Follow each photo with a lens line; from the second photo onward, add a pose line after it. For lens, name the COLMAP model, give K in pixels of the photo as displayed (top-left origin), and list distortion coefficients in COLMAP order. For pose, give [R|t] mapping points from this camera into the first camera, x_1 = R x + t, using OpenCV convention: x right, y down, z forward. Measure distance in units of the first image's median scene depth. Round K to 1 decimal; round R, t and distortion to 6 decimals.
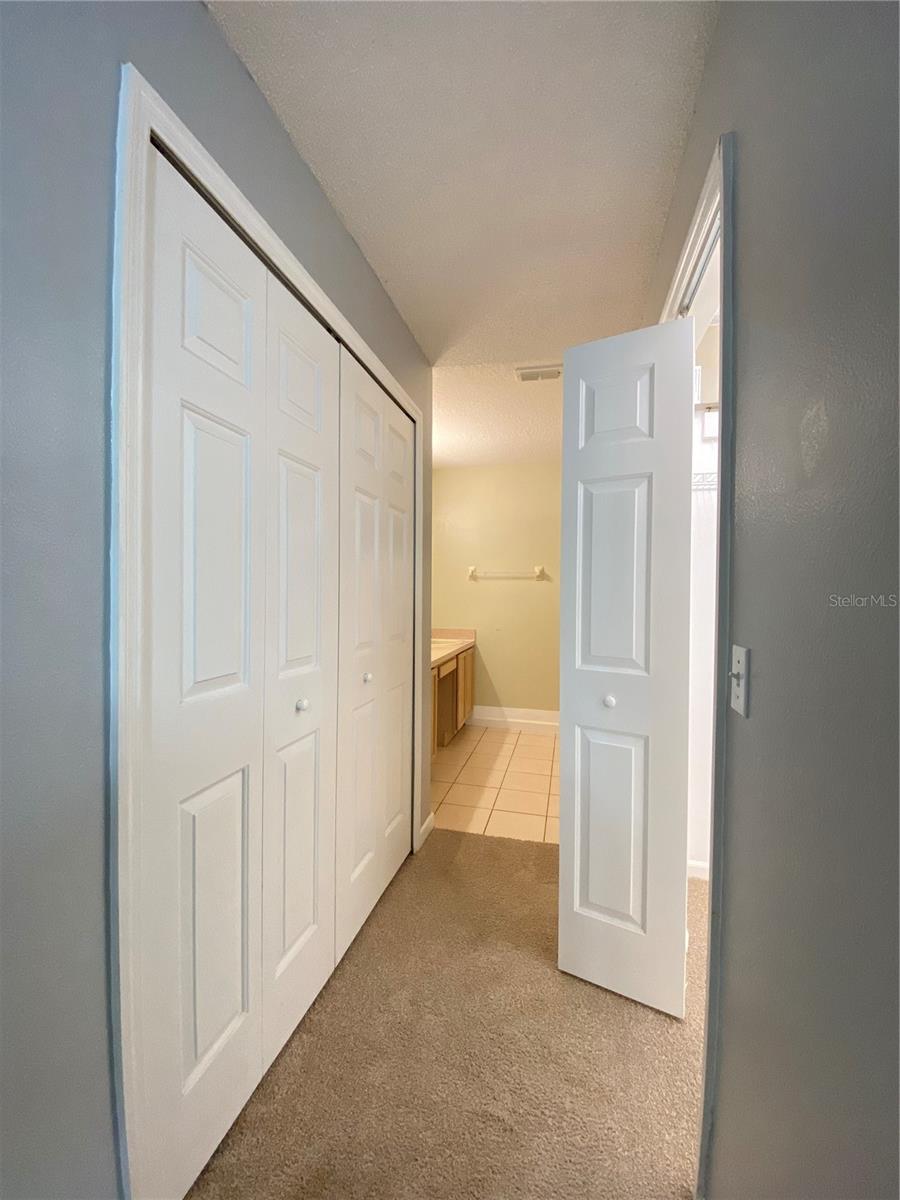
lens RADIAL K [[493.6, 0, 451.7], [0, 493.6, 598.8], [0, 0, 1]] dist [-0.004523, -0.004105]
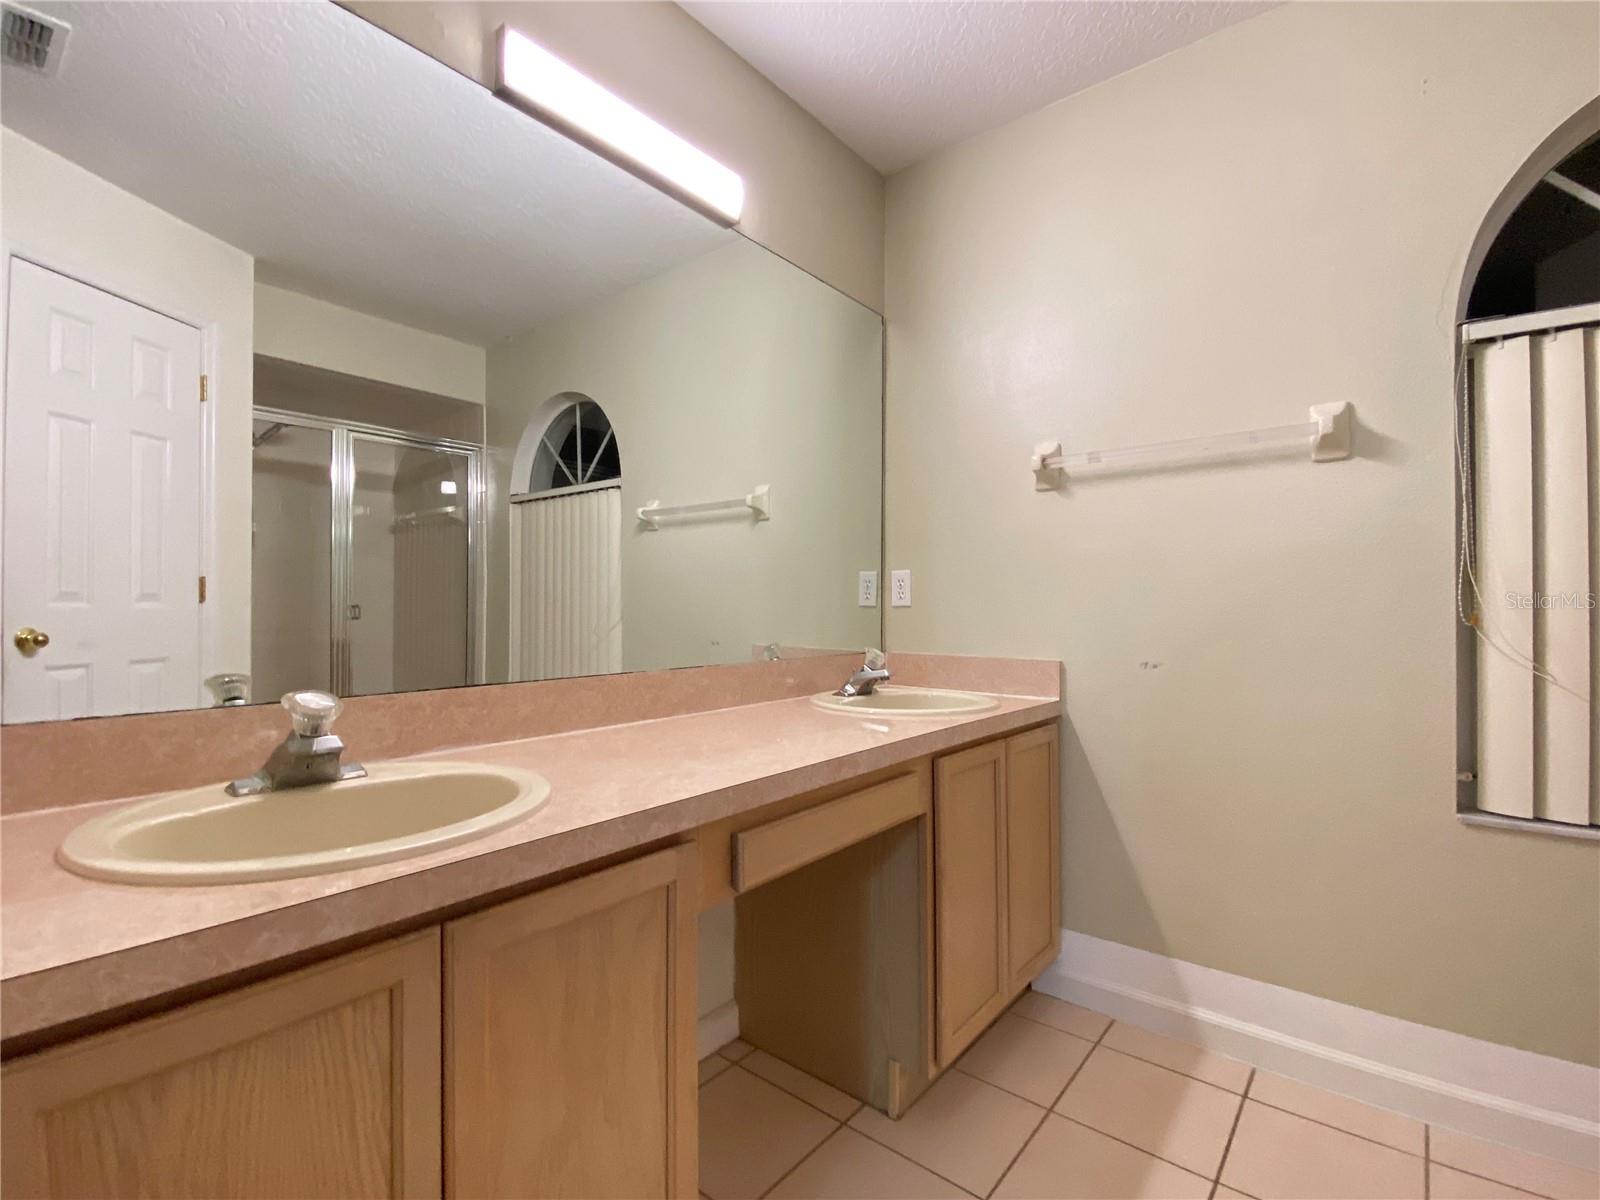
lens RADIAL K [[738.0, 0, 803.2], [0, 738.0, 599.6], [0, 0, 1]] dist [0.004990, 0.000473]
pose [[0.900052, -0.011768, -0.435624, 0.103792], [0.001087, 0.999693, -0.024759, 0.038514], [0.435781, 0.021811, 0.899788, 0.573309]]
